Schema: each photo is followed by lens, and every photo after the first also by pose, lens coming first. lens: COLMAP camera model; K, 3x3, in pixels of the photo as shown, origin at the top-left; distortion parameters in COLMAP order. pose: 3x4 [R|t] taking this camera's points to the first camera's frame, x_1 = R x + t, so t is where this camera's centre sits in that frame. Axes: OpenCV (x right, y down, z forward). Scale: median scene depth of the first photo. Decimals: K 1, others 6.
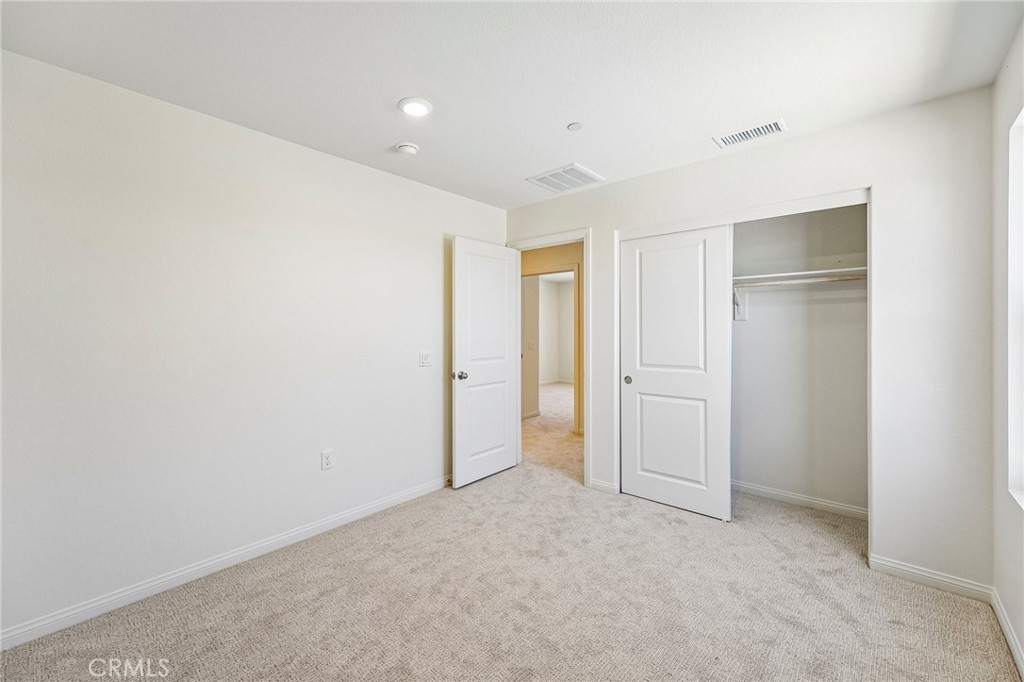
lens RADIAL K [[415.6, 0, 511.4], [0, 415.6, 331.1], [0, 0, 1]] dist [-0.006775, 0.000173]
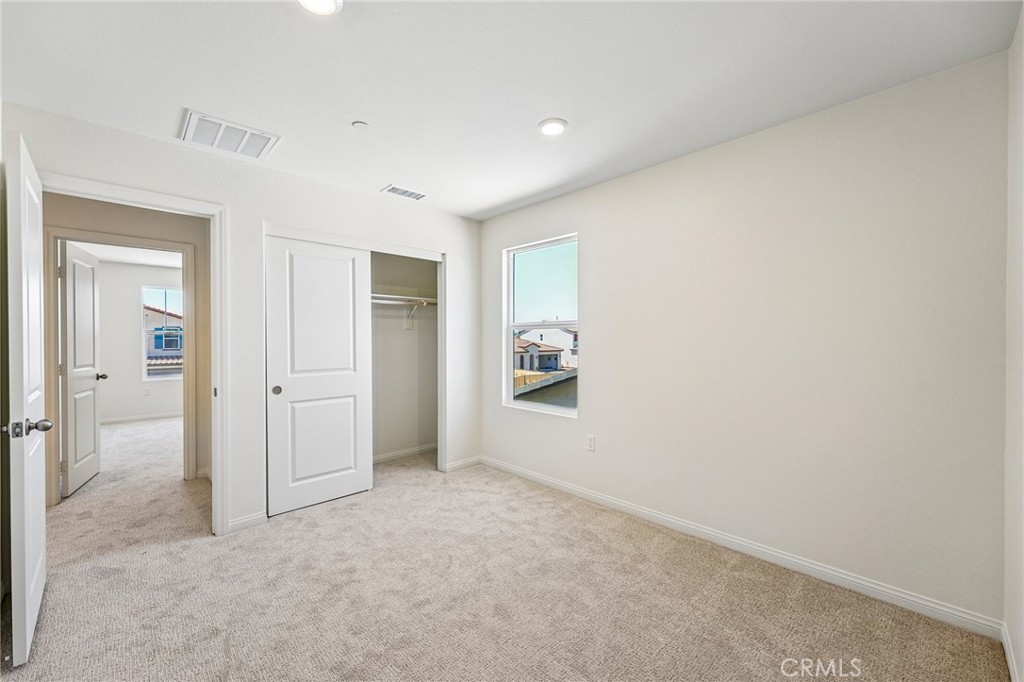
lens RADIAL K [[415.6, 0, 502.3], [0, 415.6, 345.0], [0, 0, 1]] dist [-0.006775, 0.000173]
pose [[0.072866, -0.014136, 0.997242, -0.719491], [0.002991, 0.999898, 0.013955, 0.008546], [-0.997337, 0.001966, 0.072900, 0.534163]]
